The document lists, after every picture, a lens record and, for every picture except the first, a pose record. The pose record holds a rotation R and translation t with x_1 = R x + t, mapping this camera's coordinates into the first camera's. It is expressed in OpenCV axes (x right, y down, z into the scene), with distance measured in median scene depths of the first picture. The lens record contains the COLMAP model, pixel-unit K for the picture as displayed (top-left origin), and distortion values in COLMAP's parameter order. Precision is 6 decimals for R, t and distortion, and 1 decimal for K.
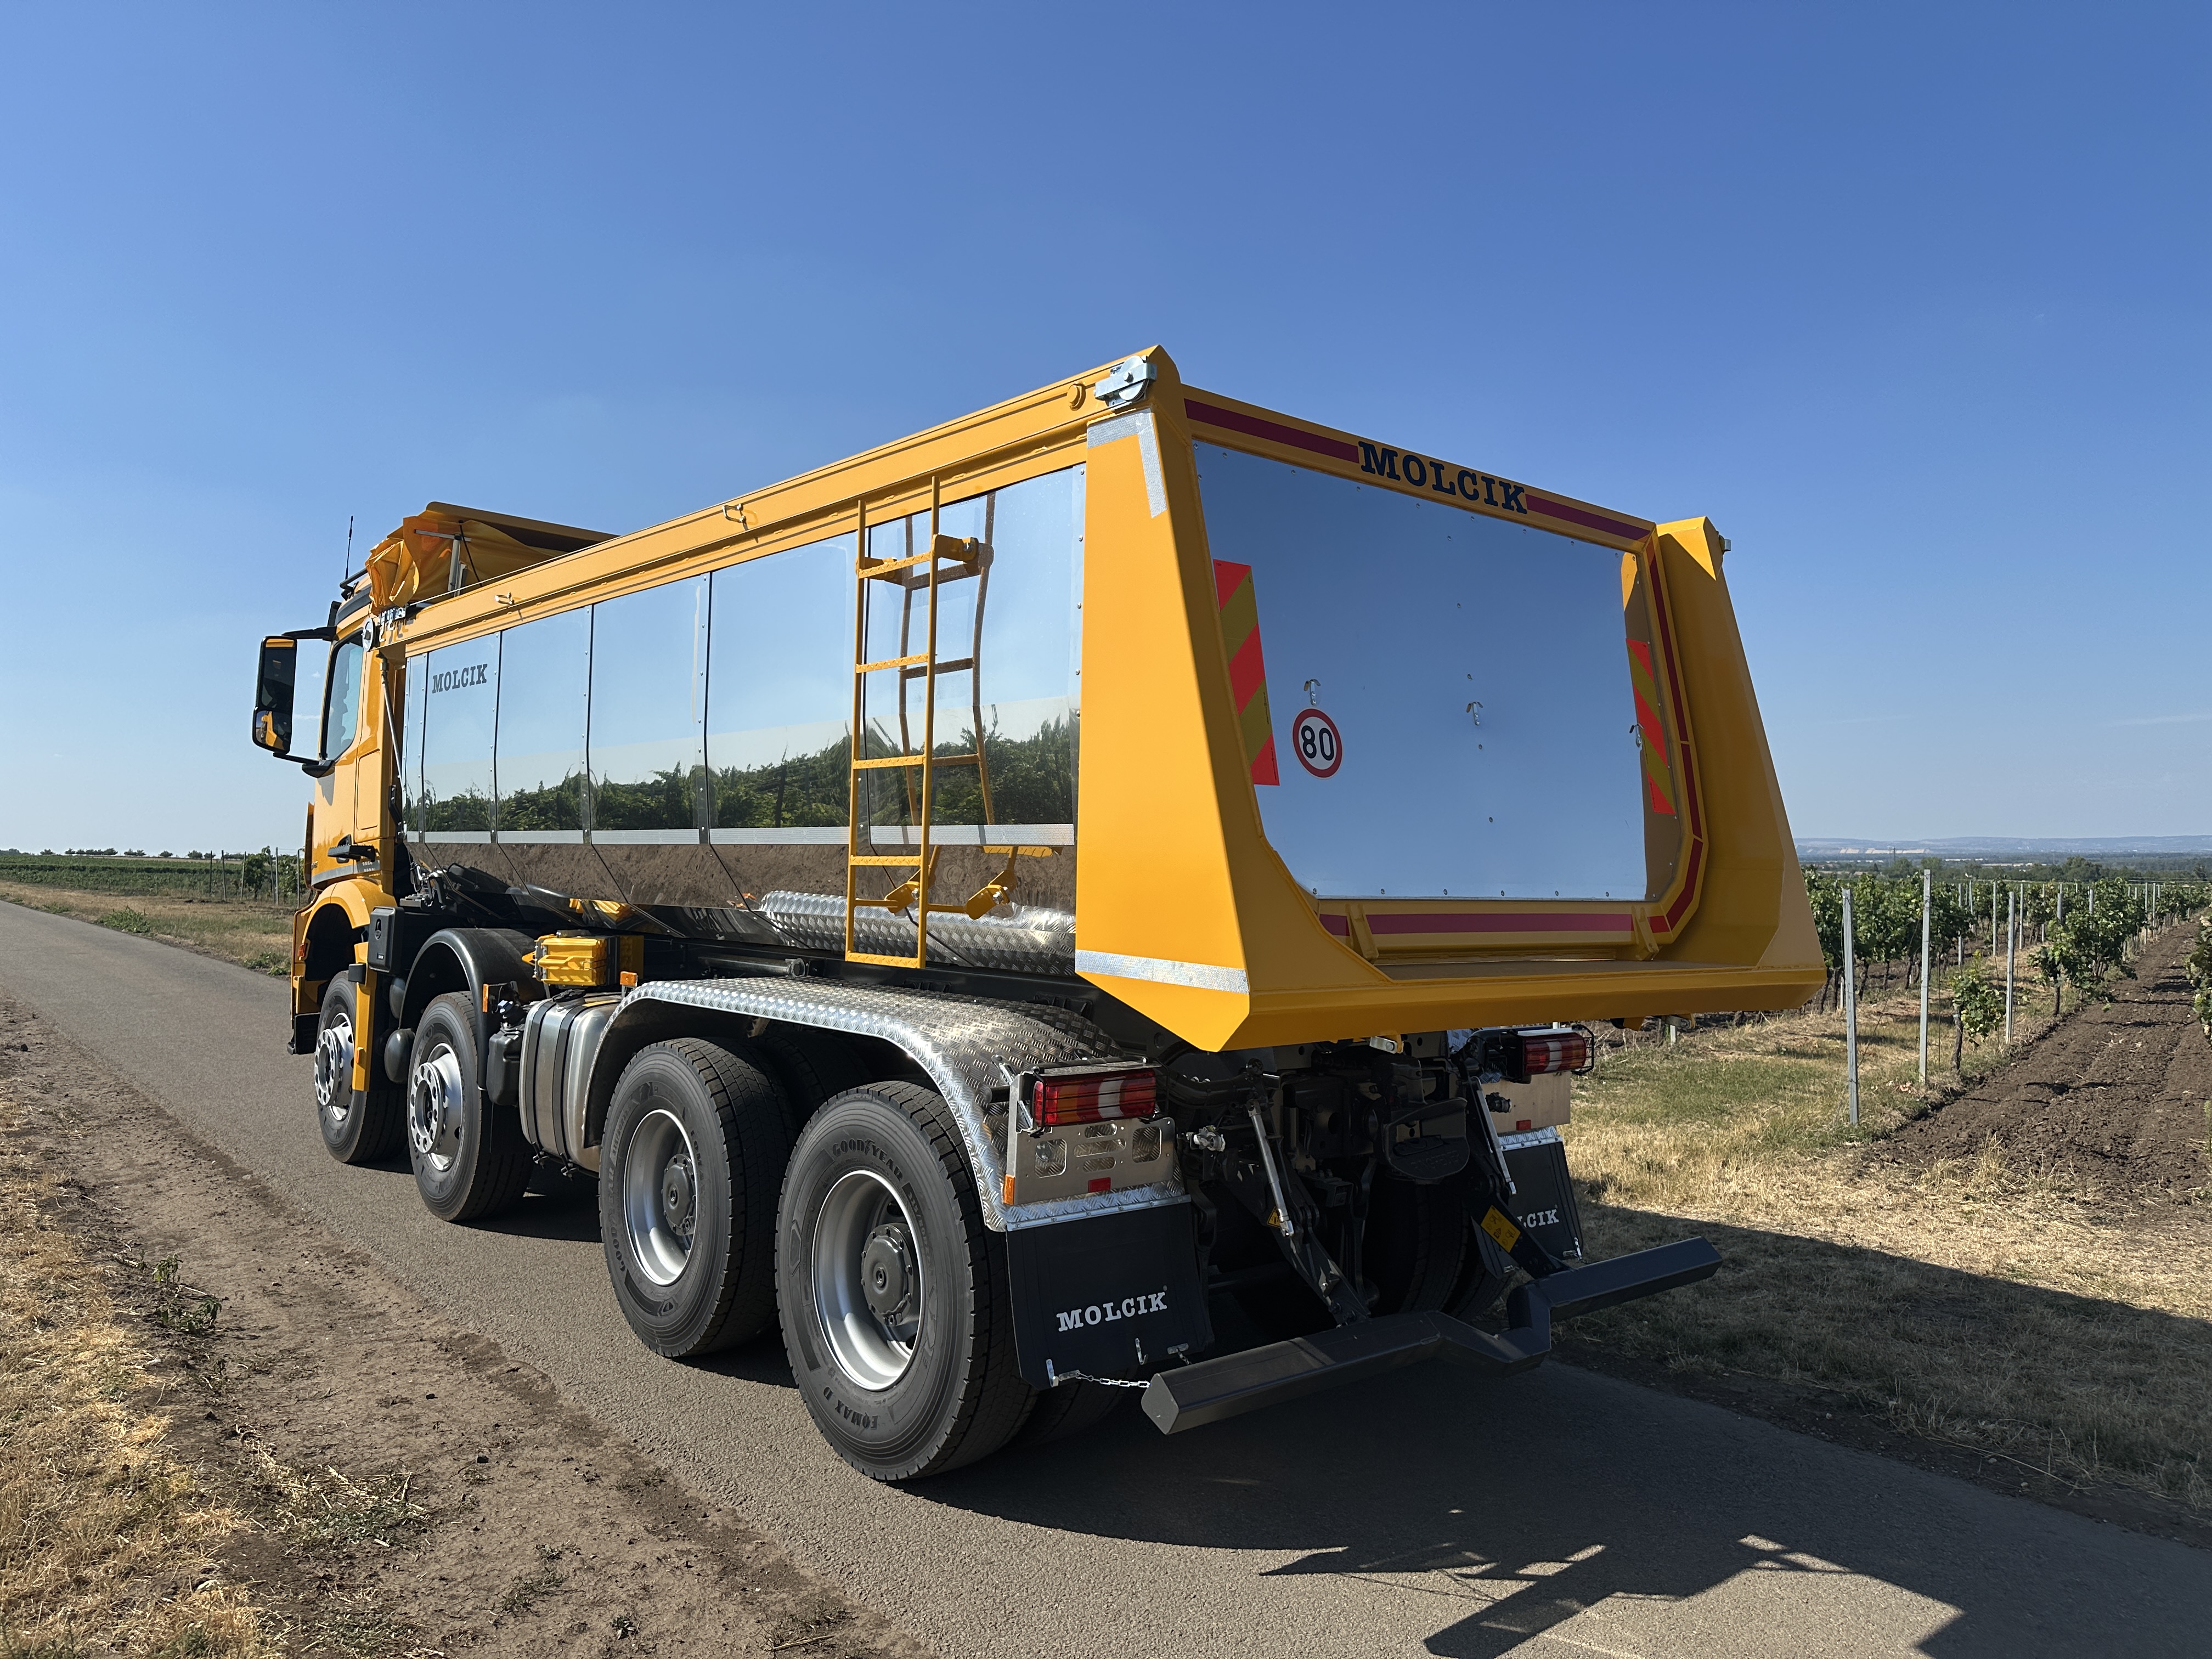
lens RADIAL K [[1569.5, 0, 1138.3], [0, 1569.5, 791.0], [0, 0, 1]] dist [0.042623, -0.049240]
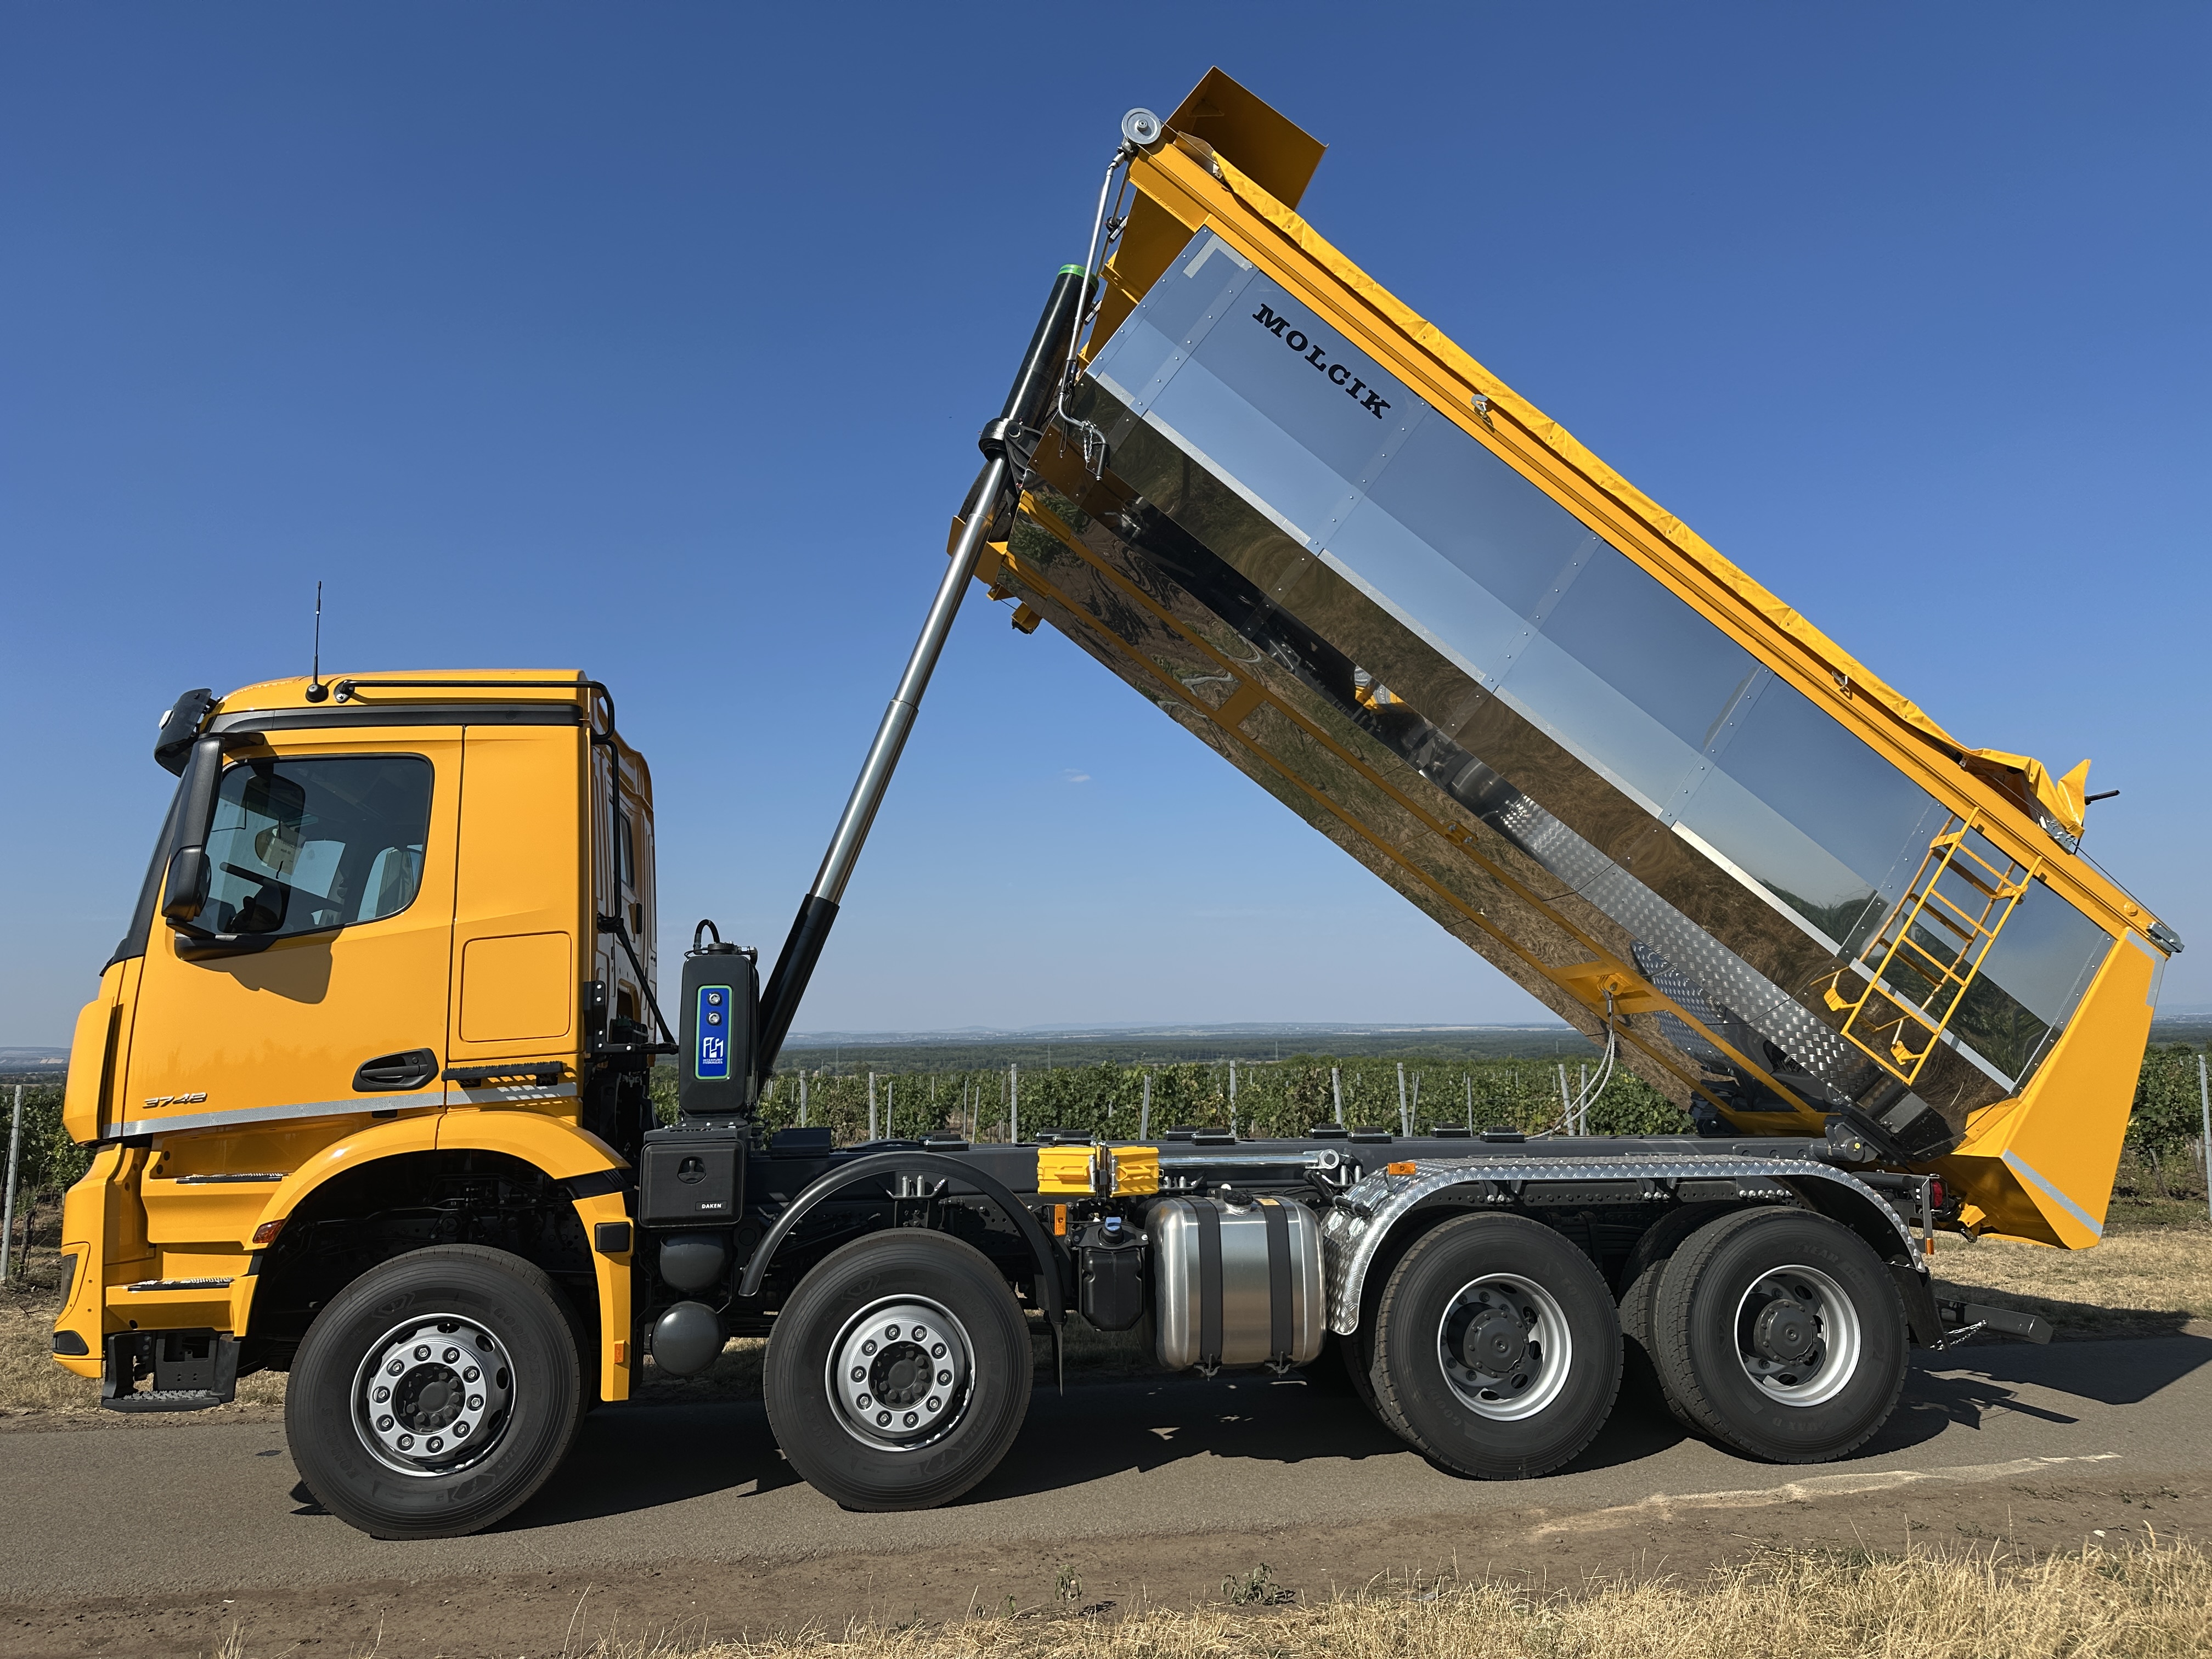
lens RADIAL K [[1537.5, 0, 1106.0], [0, 1537.5, 829.5], [0, 0, 1]] dist [0.056060, -0.075245]
pose [[0.526565, 0.109587, 0.843042, -1.426011], [-0.020094, 0.992984, -0.116526, 0.008239], [-0.849897, 0.044418, 0.525073, 0.591588]]
